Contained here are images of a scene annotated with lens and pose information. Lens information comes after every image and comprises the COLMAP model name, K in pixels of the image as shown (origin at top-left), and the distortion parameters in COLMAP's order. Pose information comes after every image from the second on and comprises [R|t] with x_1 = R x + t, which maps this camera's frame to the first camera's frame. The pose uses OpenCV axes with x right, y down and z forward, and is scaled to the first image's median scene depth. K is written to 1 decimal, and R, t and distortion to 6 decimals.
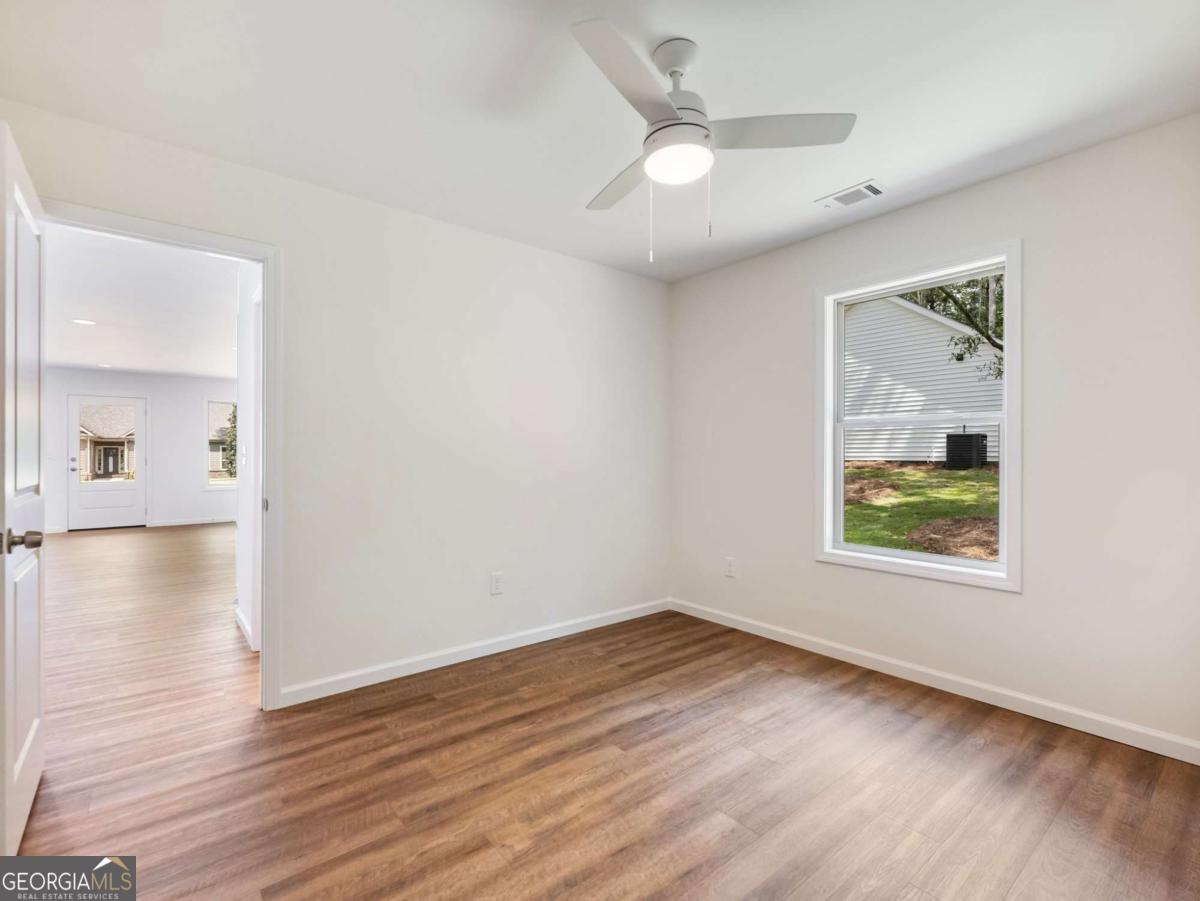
lens RADIAL K [[554.1, 0, 604.0], [0, 554.1, 451.1], [0, 0, 1]] dist [0.005116, 0.000769]
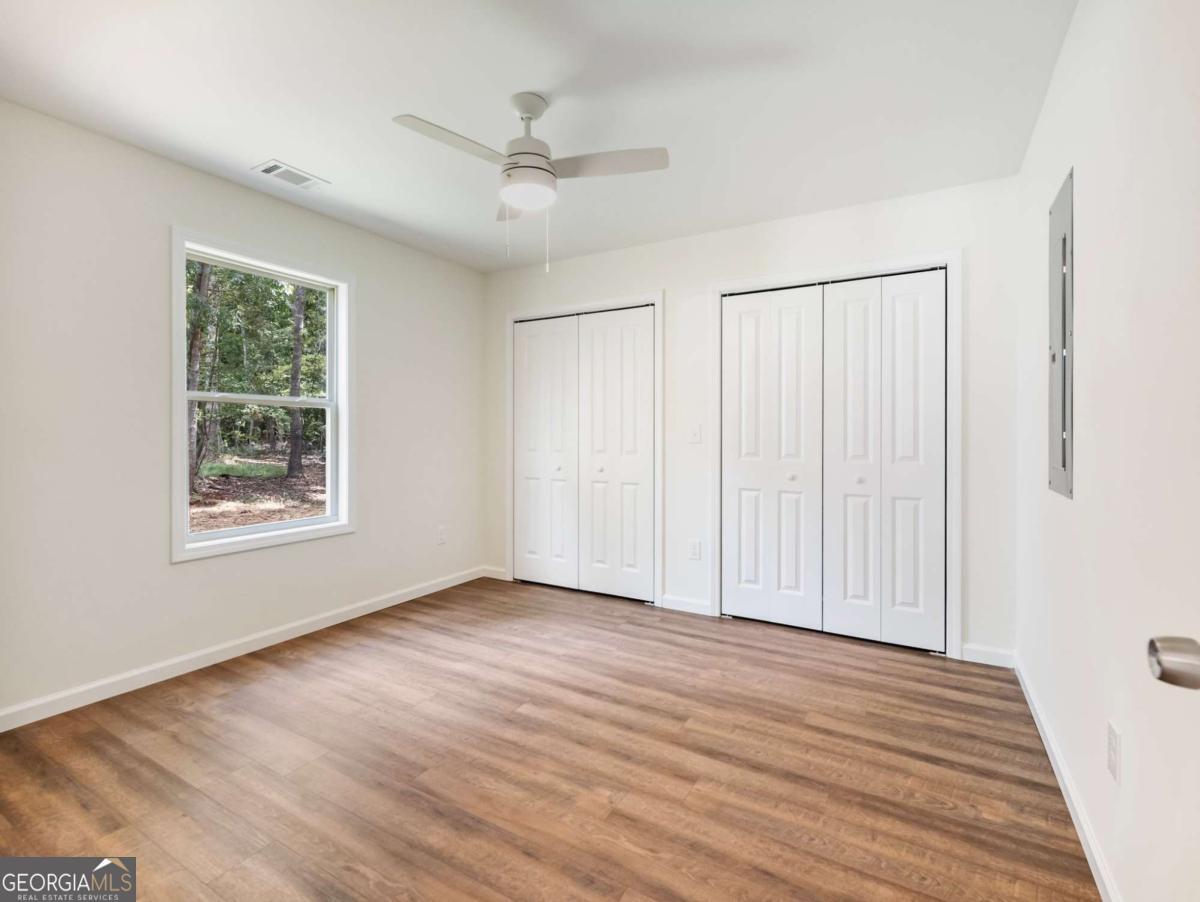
lens RADIAL K [[554.1, 0, 592.0], [0, 554.1, 435.7], [0, 0, 1]] dist [0.005116, 0.000769]
pose [[-0.333751, -0.004215, 0.942652, -0.859941], [-0.007697, 0.999969, 0.001746, 0.008605], [-0.942630, -0.006672, -0.333773, 1.030025]]
